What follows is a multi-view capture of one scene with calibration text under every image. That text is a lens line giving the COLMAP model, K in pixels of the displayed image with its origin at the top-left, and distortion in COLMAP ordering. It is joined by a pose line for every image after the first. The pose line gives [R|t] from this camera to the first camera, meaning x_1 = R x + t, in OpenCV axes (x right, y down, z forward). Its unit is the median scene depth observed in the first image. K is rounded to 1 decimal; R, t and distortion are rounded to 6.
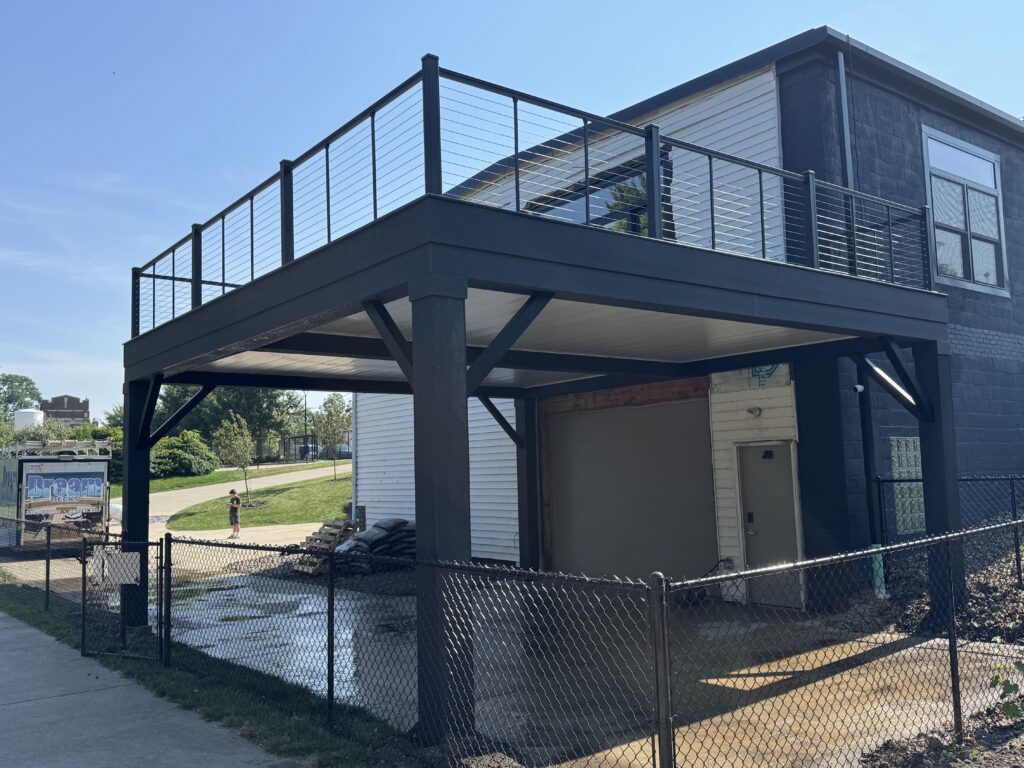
lens RADIAL K [[877.8, 0, 512.0], [0, 877.8, 384.0], [0, 0, 1]] dist [0.129420, -0.252916]
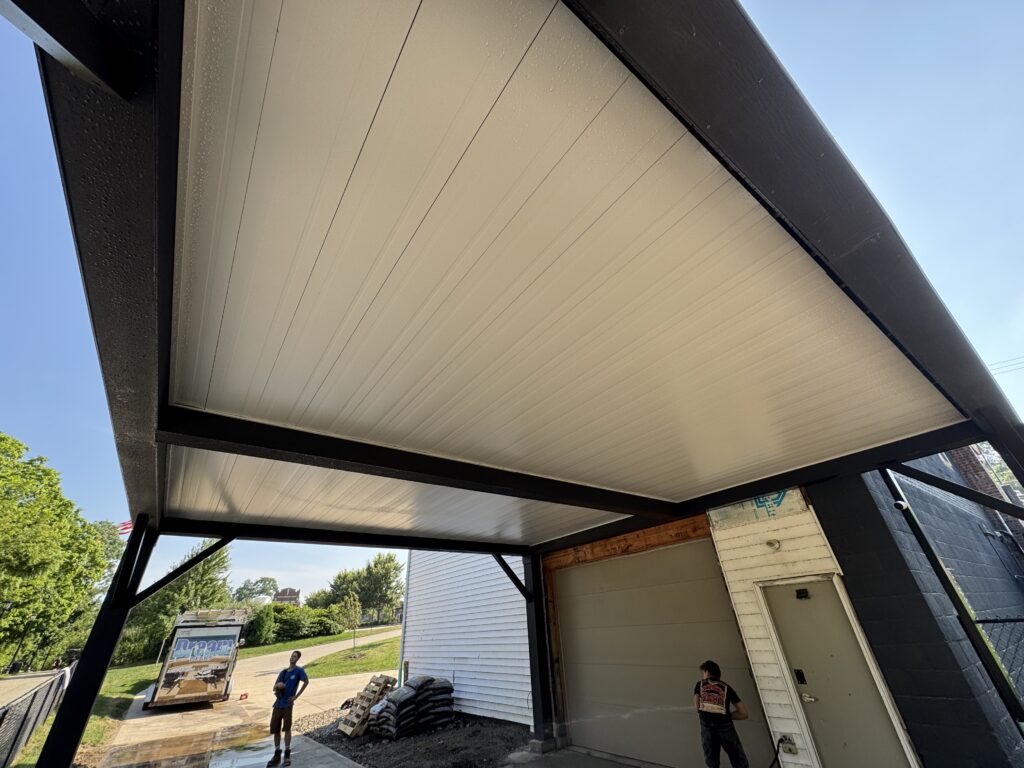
lens RADIAL K [[405.0, 0, 512.0], [0, 405.0, 384.0], [0, 0, 1]] dist [-0.003227, 0.000108]
pose [[0.999375, -0.034718, -0.006654, 0.000143], [0.028506, 0.902797, -0.429121, 0.040853], [0.020906, 0.428663, 0.903223, 0.393620]]
